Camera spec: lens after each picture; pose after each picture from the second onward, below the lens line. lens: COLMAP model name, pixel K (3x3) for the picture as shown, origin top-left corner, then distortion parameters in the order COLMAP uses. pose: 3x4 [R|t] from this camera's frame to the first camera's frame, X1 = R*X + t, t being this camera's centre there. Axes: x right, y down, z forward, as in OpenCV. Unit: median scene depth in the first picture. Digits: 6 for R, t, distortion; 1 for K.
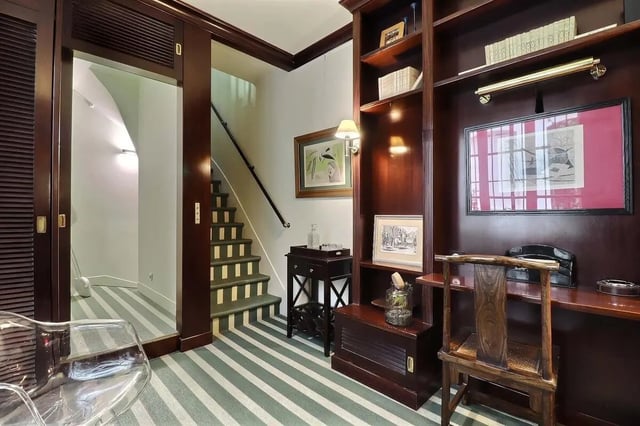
lens RADIAL K [[298.7, 0, 322.0], [0, 298.7, 213.8], [0, 0, 1]] dist [0.002100, -0.014128]
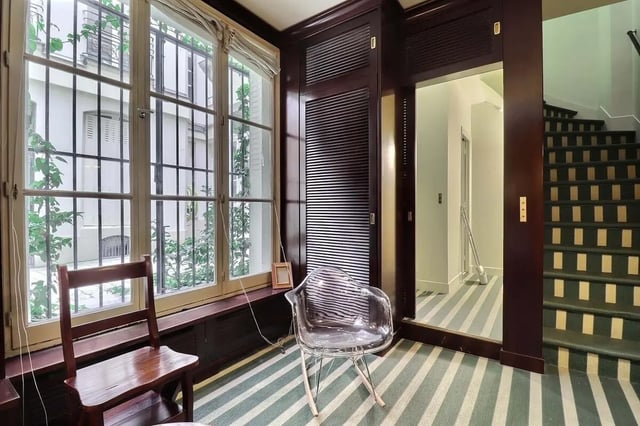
lens RADIAL K [[298.7, 0, 322.0], [0, 298.7, 213.8], [0, 0, 1]] dist [0.002100, -0.014128]
pose [[0.167282, 0.002996, -0.985904, 0.307877], [0.014612, 0.999878, 0.005517, -0.002389], [0.985801, -0.015329, 0.167218, 0.307866]]
